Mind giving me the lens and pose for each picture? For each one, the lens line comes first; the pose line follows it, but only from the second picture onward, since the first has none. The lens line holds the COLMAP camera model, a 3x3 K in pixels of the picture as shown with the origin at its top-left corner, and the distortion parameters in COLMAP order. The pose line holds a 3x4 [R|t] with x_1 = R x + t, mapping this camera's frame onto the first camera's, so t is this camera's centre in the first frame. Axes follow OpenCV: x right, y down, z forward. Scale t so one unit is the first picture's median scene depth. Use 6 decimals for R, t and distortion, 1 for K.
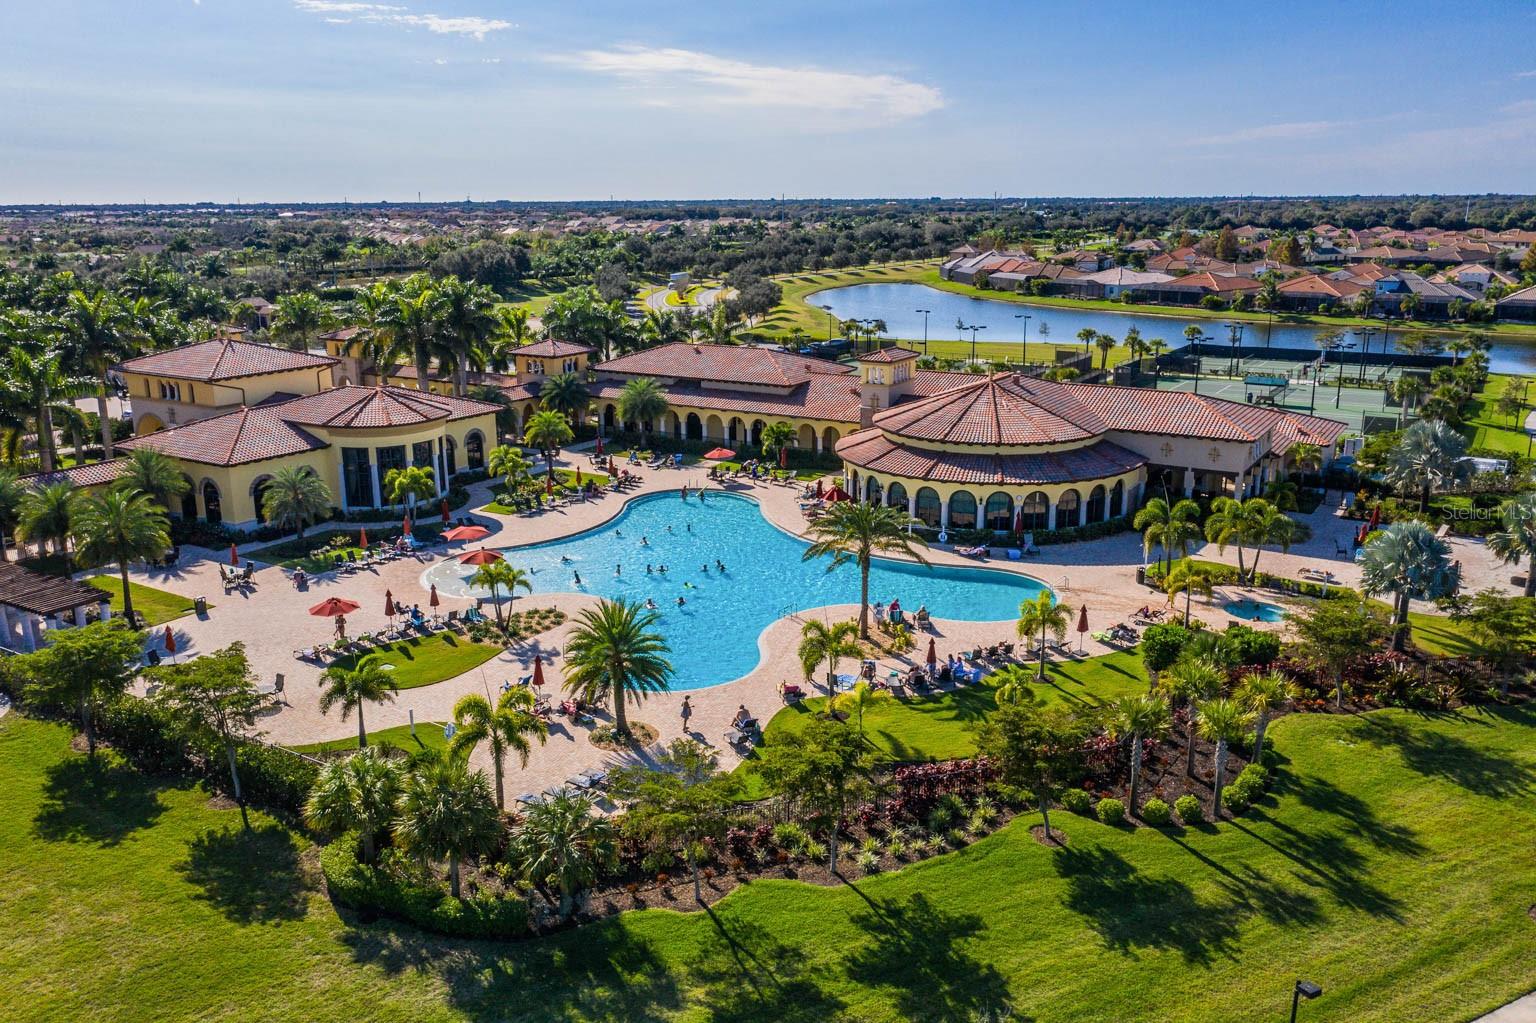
lens RADIAL K [[1221.8, 0, 768.0], [0, 1221.8, 511.5], [0, 0, 1]] dist [-0.003064, 0.007700]
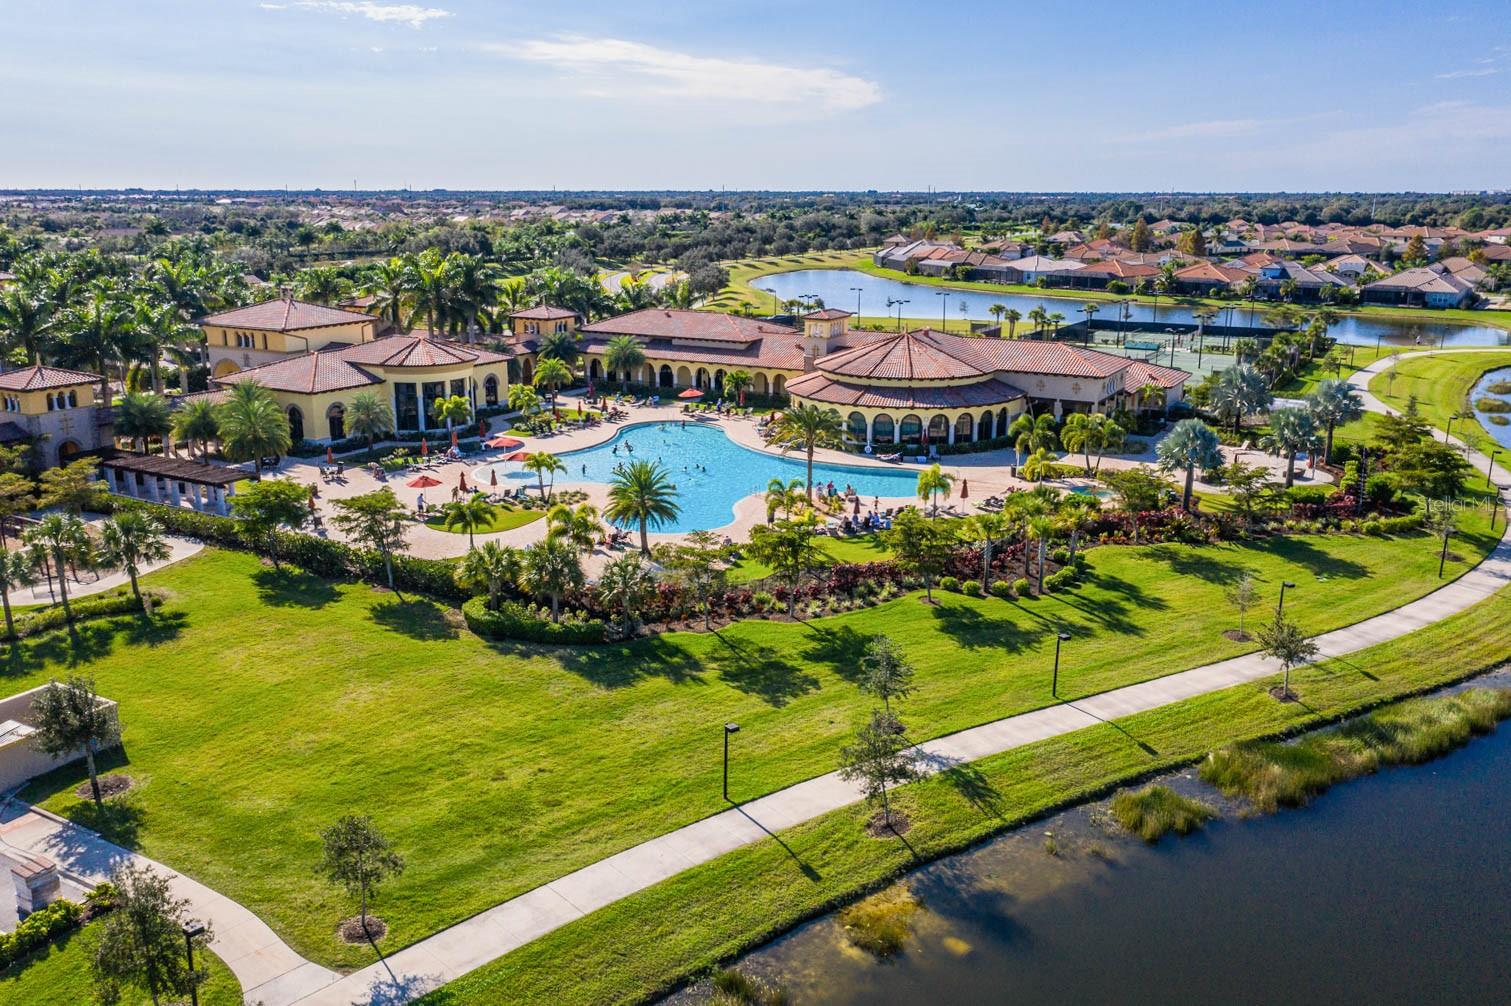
lens RADIAL K [[1221.6, 0, 755.5], [0, 1221.6, 503.0], [0, 0, 1]] dist [-0.004384, 0.008833]
pose [[0.999179, -0.000850, 0.040512, -0.026636], [0.000853, 1.000000, -0.000062, 0.069612], [-0.040512, 0.000097, 0.999179, -0.265060]]
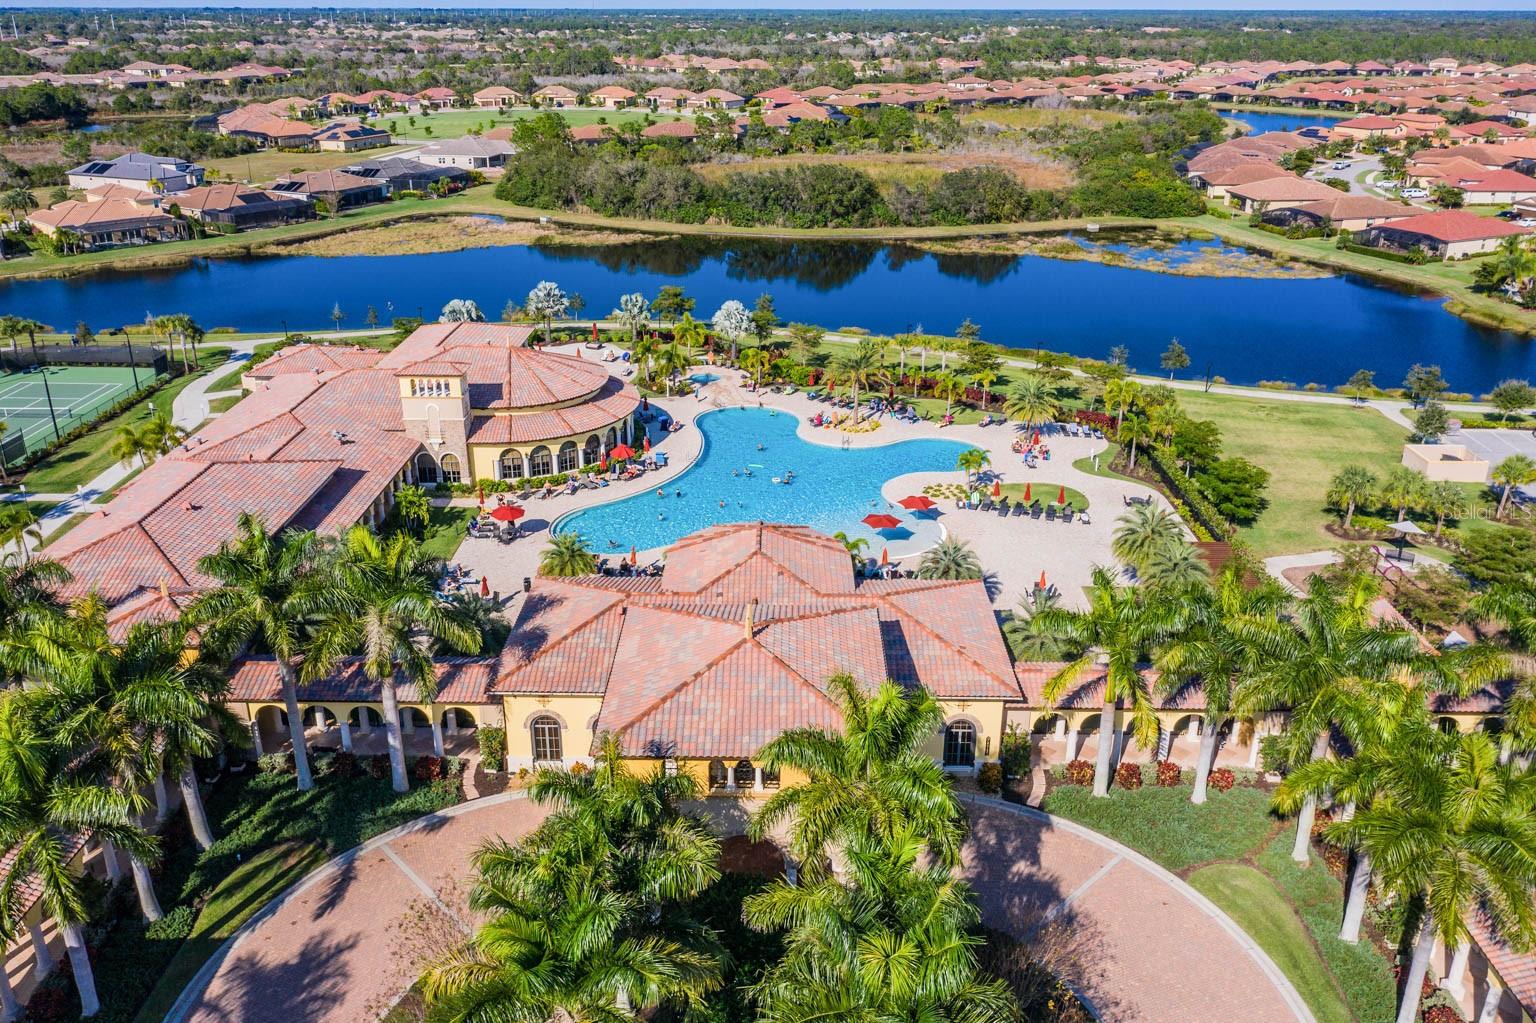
lens RADIAL K [[1221.8, 0, 768.0], [0, 1221.8, 511.5], [0, 0, 1]] dist [-0.003064, 0.007700]
pose [[-0.513234, -0.320827, 0.796028, -0.936057], [0.214866, 0.849934, 0.481086, -0.480968], [-0.830917, 0.417949, -0.367280, 1.268687]]
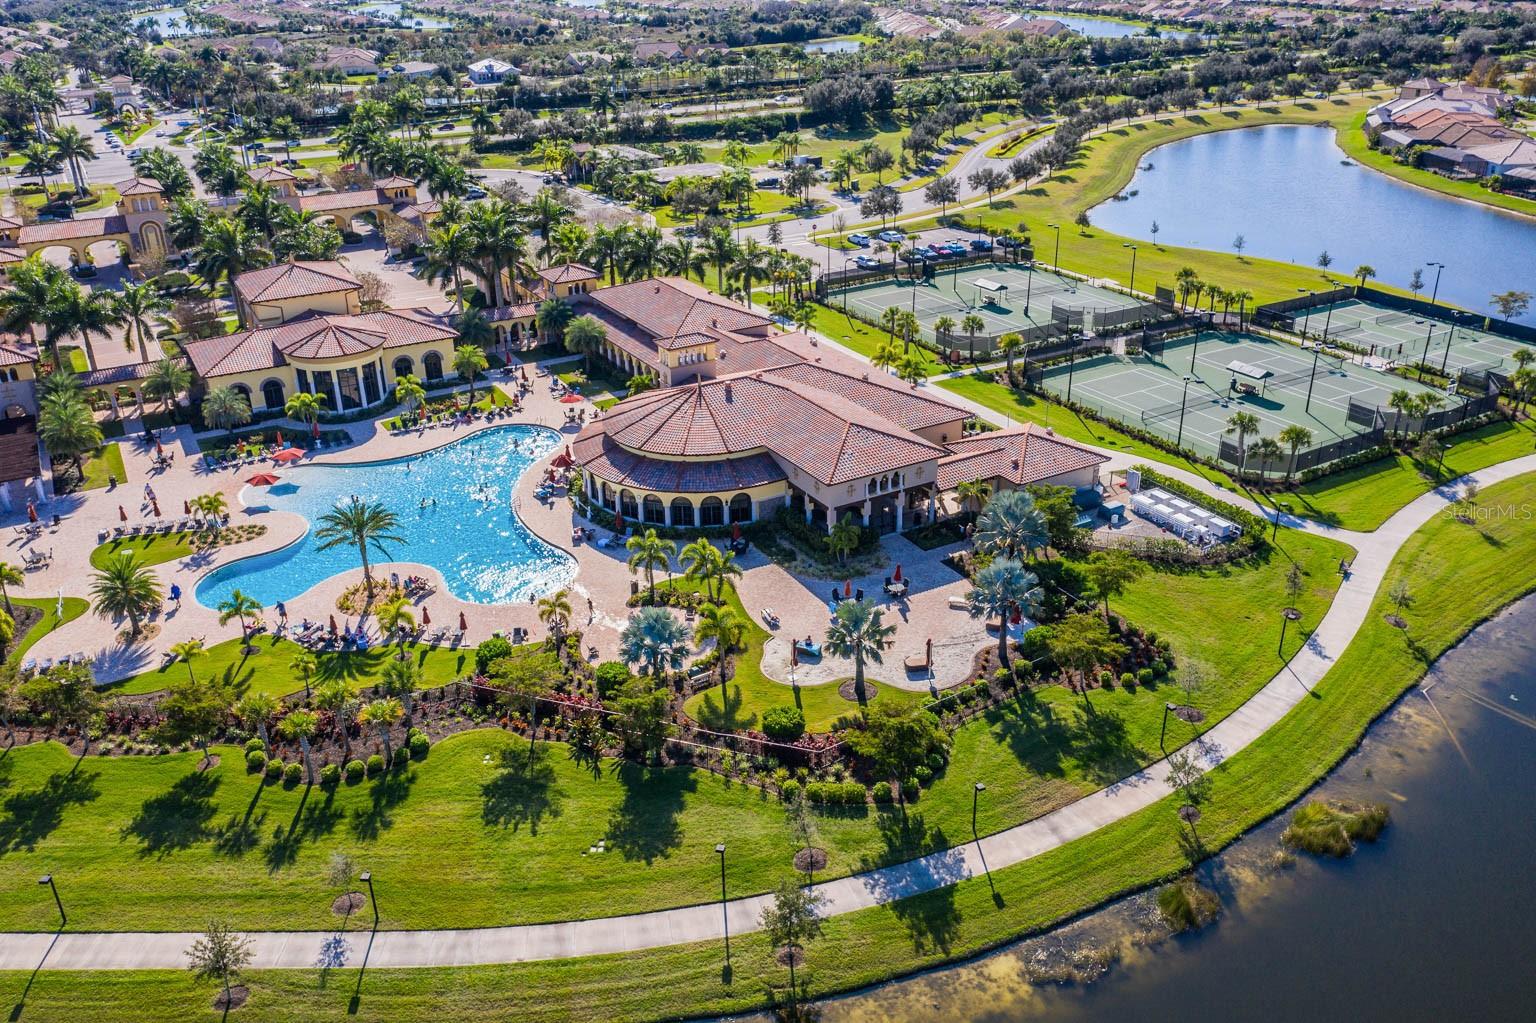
lens RADIAL K [[1221.8, 0, 768.0], [0, 1221.8, 511.5], [0, 0, 1]] dist [-0.003064, 0.007700]
pose [[0.883701, 0.191656, -0.427013, 0.755803], [-0.106483, 0.970720, 0.215321, -0.245569], [0.455778, -0.144810, 0.878235, -0.027826]]
